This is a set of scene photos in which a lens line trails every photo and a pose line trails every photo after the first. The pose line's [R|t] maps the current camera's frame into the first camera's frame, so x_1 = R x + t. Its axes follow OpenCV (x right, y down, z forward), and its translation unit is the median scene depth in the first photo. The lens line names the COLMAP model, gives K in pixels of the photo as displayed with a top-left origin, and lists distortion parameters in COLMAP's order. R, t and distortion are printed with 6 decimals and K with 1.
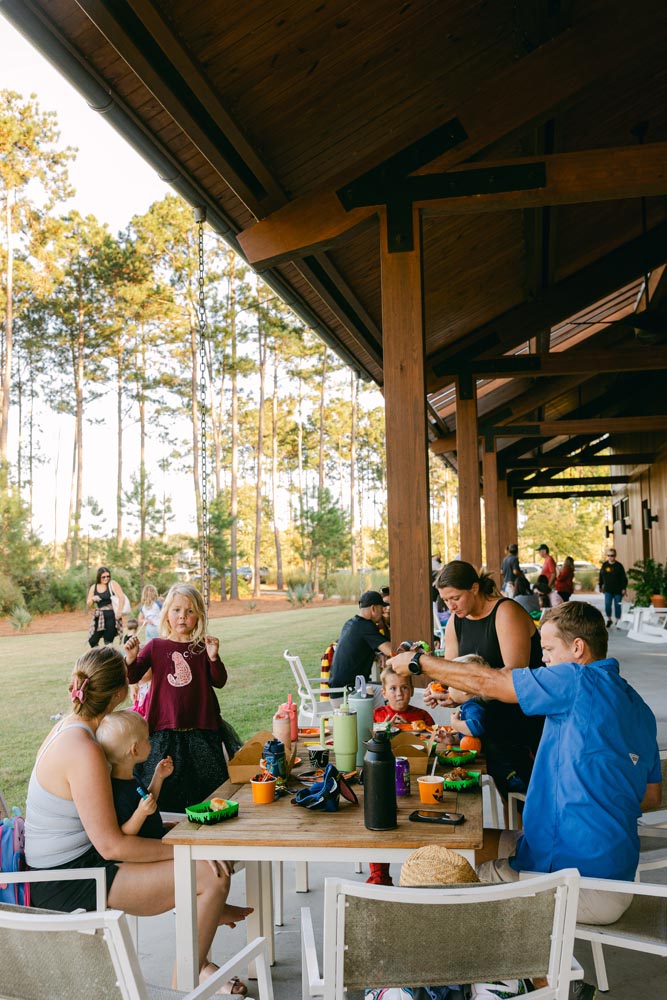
lens RADIAL K [[943.5, 0, 333.5], [0, 943.5, 500.0], [0, 0, 1]] dist [0.003868, 0.000764]
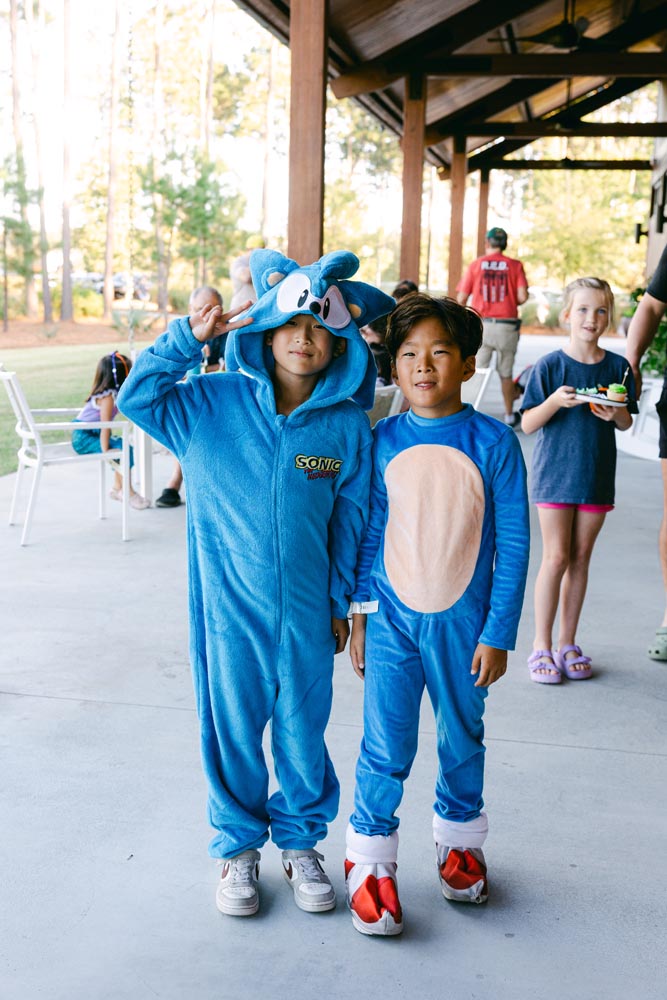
lens RADIAL K [[1323.8, 0, 333.5], [0, 1323.8, 500.0], [0, 0, 1]] dist [0.012783, 0.005544]
pose [[0.998013, 0.037683, 0.050506, 0.054474], [-0.048310, 0.972163, 0.229270, 0.012561], [-0.040460, -0.231254, 0.972052, 0.139151]]
